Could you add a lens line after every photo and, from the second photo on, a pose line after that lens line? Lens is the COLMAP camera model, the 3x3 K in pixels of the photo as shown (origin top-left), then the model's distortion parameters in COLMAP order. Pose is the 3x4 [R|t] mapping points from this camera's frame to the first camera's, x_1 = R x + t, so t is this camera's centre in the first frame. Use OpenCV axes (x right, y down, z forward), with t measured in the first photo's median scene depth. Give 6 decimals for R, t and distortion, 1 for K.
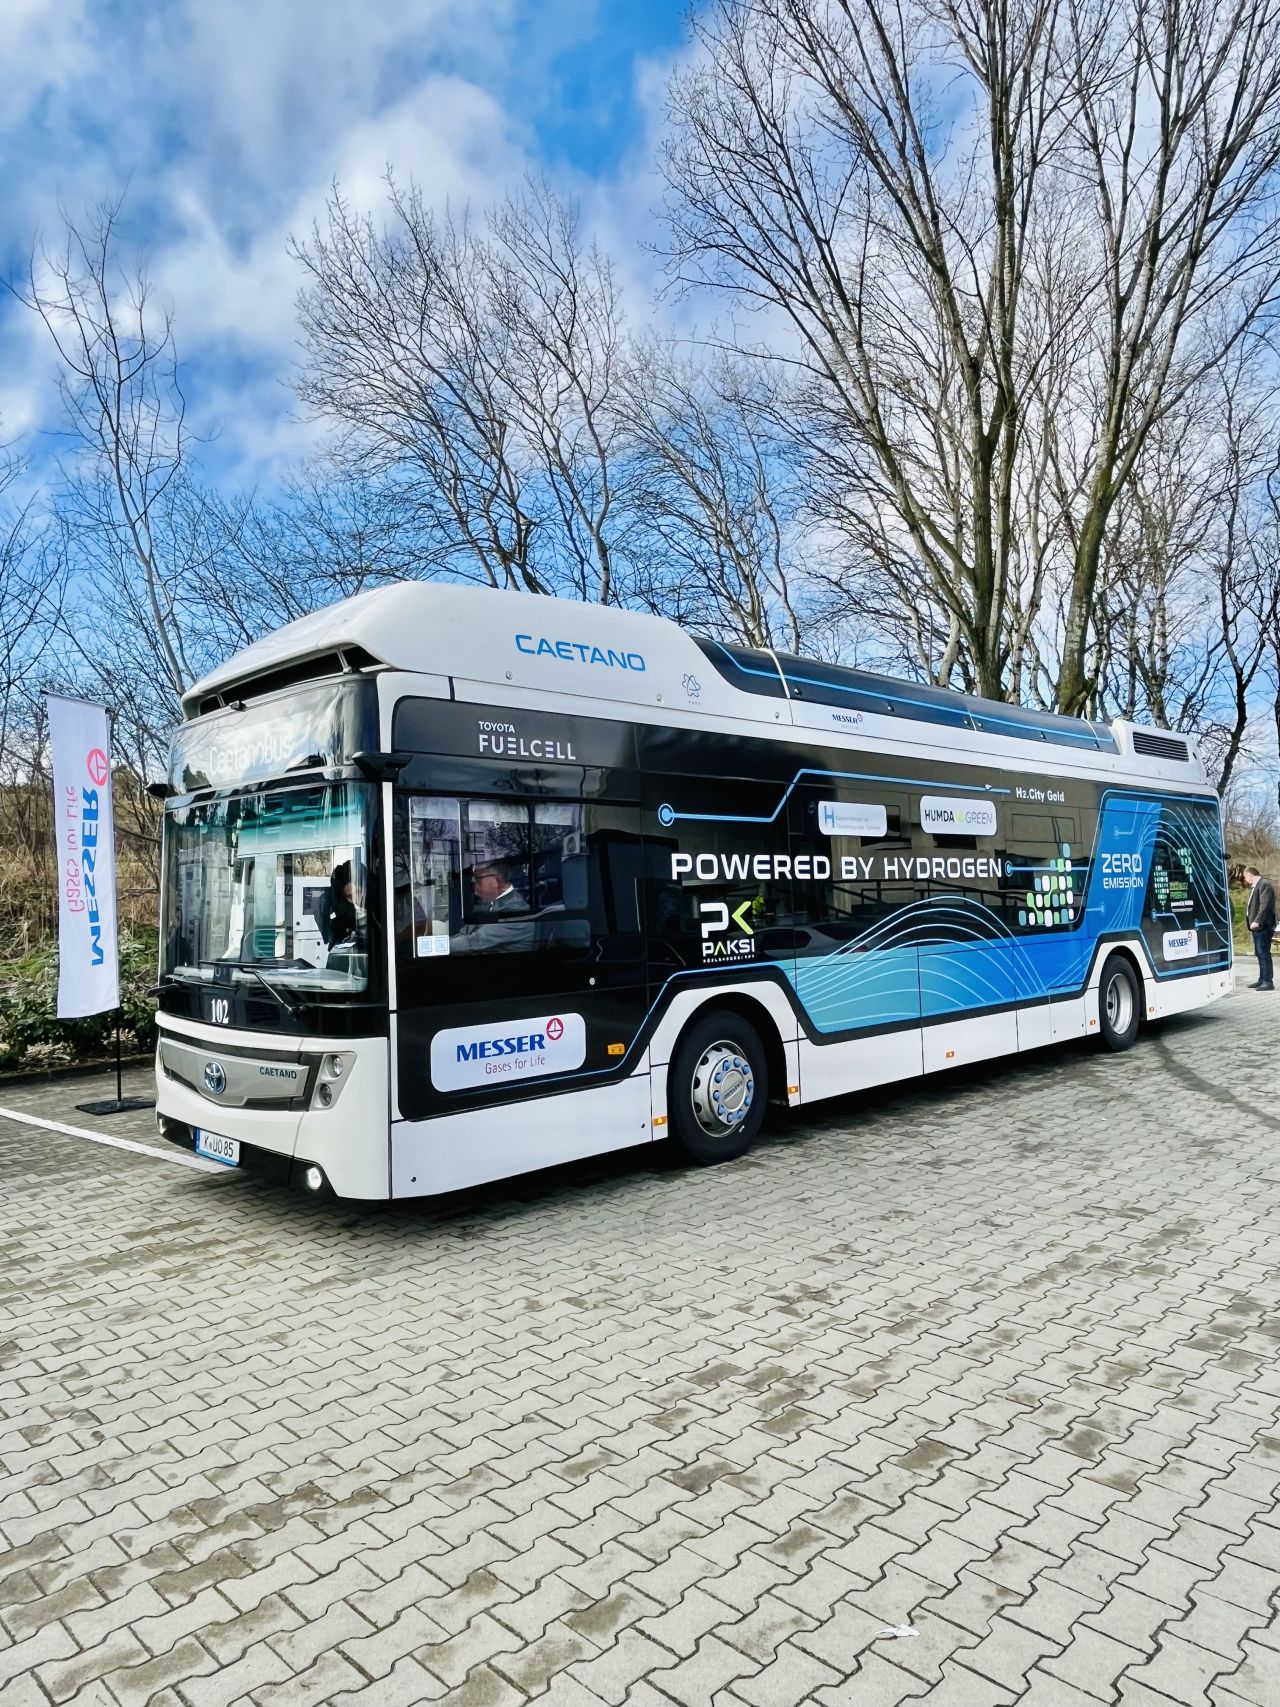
lens RADIAL K [[1106.0, 0, 632.0], [0, 1106.0, 817.9], [0, 0, 1]] dist [0.006549, -0.008415]
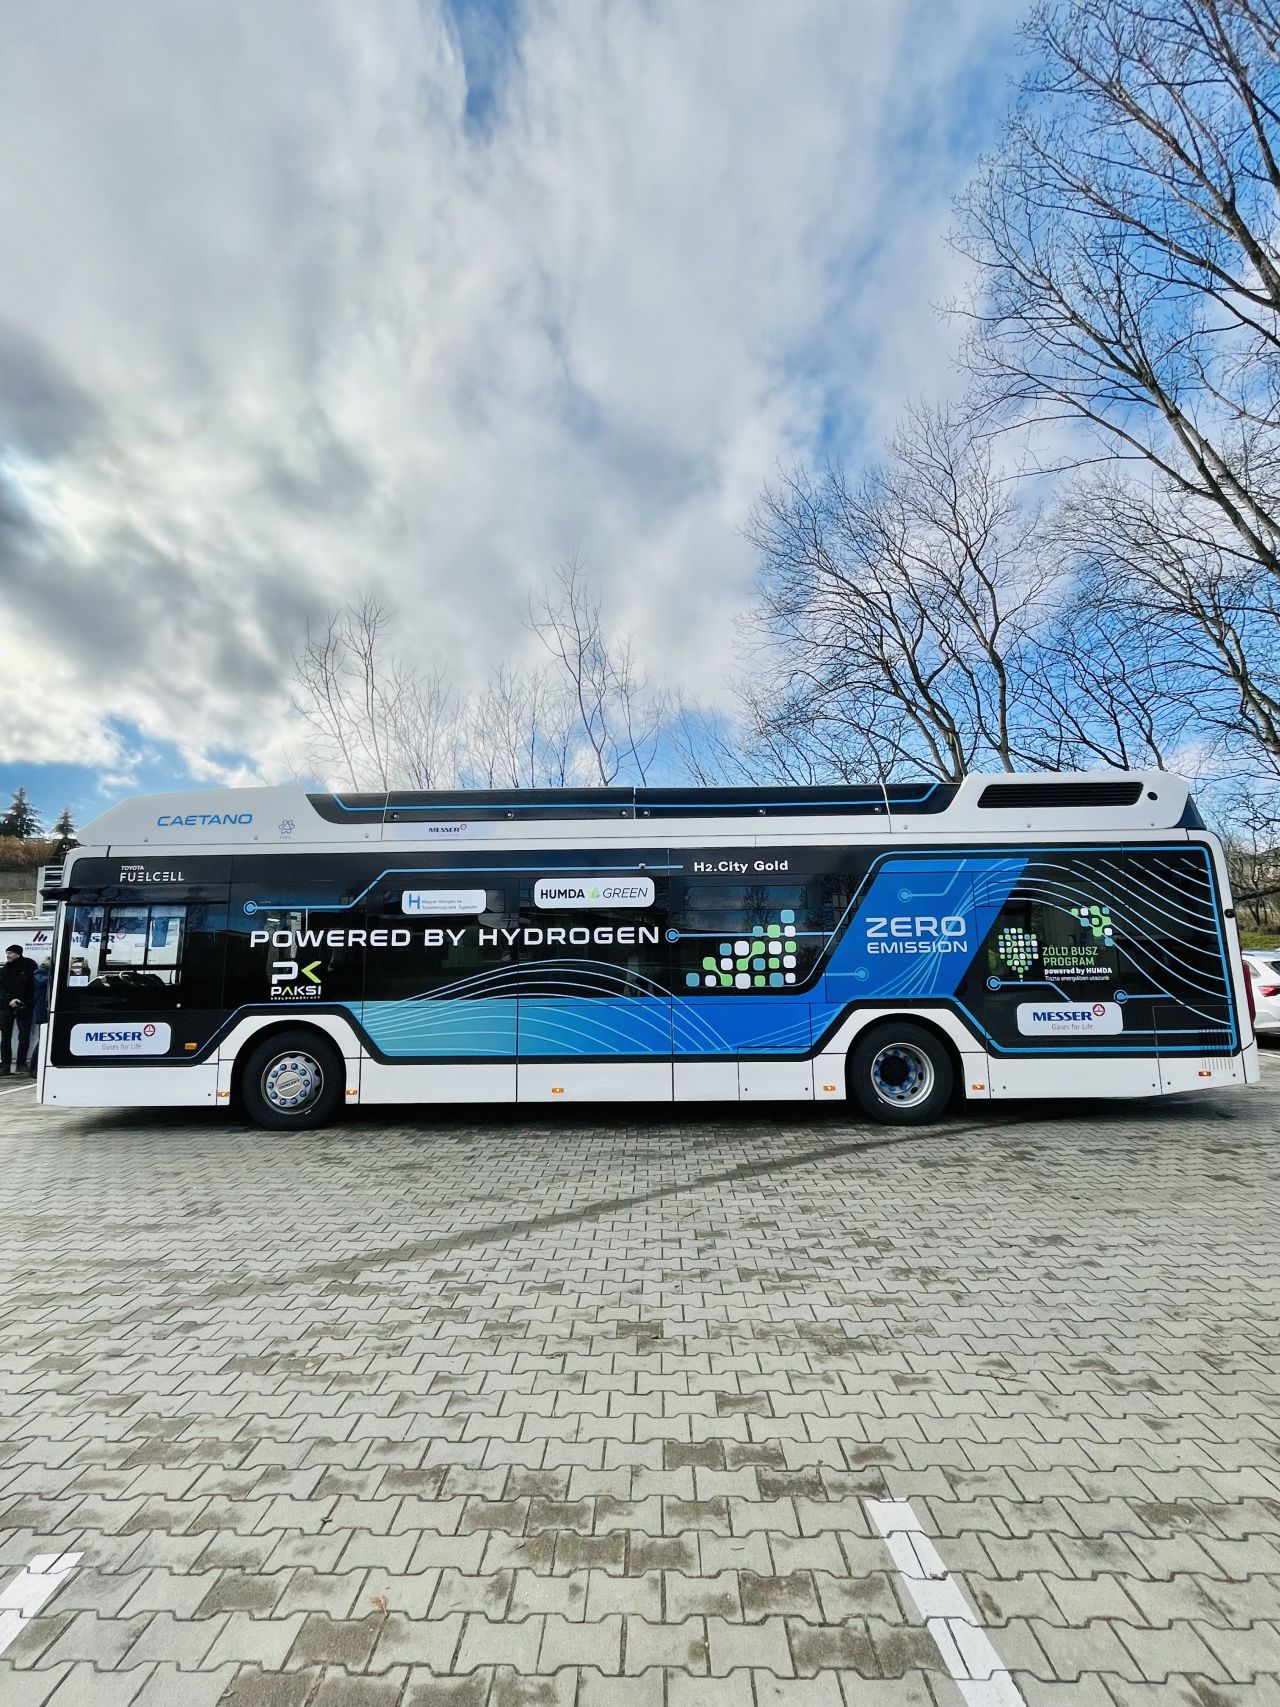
lens RADIAL K [[778.5, 0, 631.2], [0, 778.5, 860.4], [0, 0, 1]] dist [-0.003660, -0.000414]
pose [[0.701189, -0.088313, -0.707485, 1.210073], [0.044048, 0.995769, -0.080642, 0.043587], [0.711613, 0.025382, 0.702113, 0.565083]]
